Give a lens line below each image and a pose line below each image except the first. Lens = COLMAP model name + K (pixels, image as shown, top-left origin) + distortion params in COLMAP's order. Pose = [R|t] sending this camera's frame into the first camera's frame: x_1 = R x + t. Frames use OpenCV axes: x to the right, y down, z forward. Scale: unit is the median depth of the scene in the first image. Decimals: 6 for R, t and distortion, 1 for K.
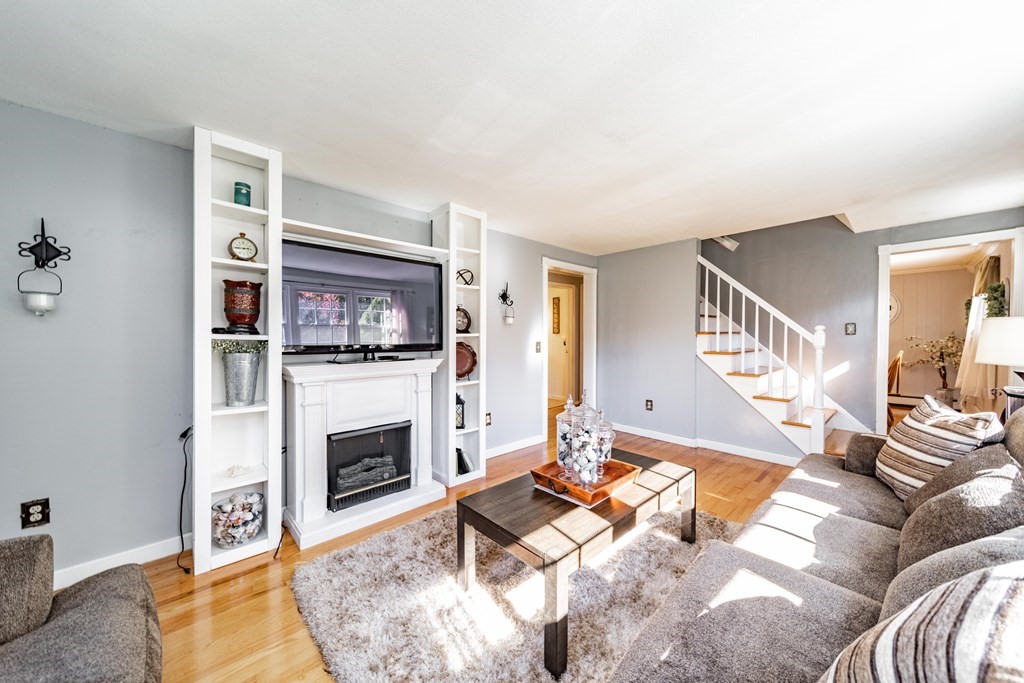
lens RADIAL K [[359.8, 0, 512.5], [0, 359.8, 343.7], [0, 0, 1]] dist [0.010611, -0.000653]
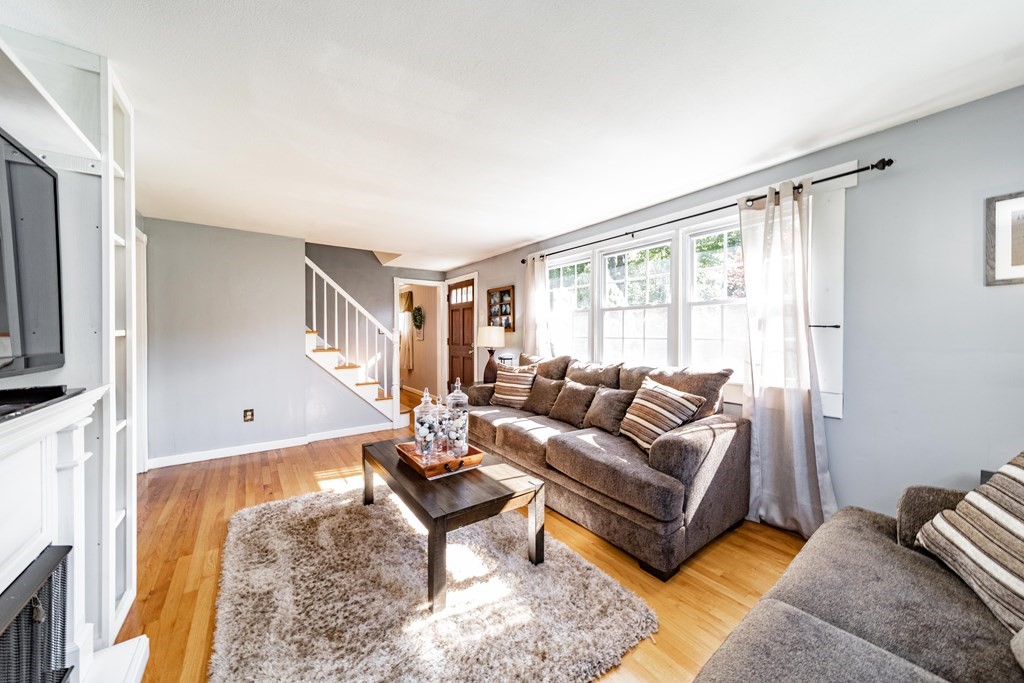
lens RADIAL K [[359.8, 0, 513.0], [0, 359.8, 334.6], [0, 0, 1]] dist [0.010611, -0.000653]
pose [[0.114413, -0.002511, 0.993430, -0.457266], [0.024612, 0.999697, -0.000308, -0.007020], [-0.993128, 0.024485, 0.114440, 0.309562]]
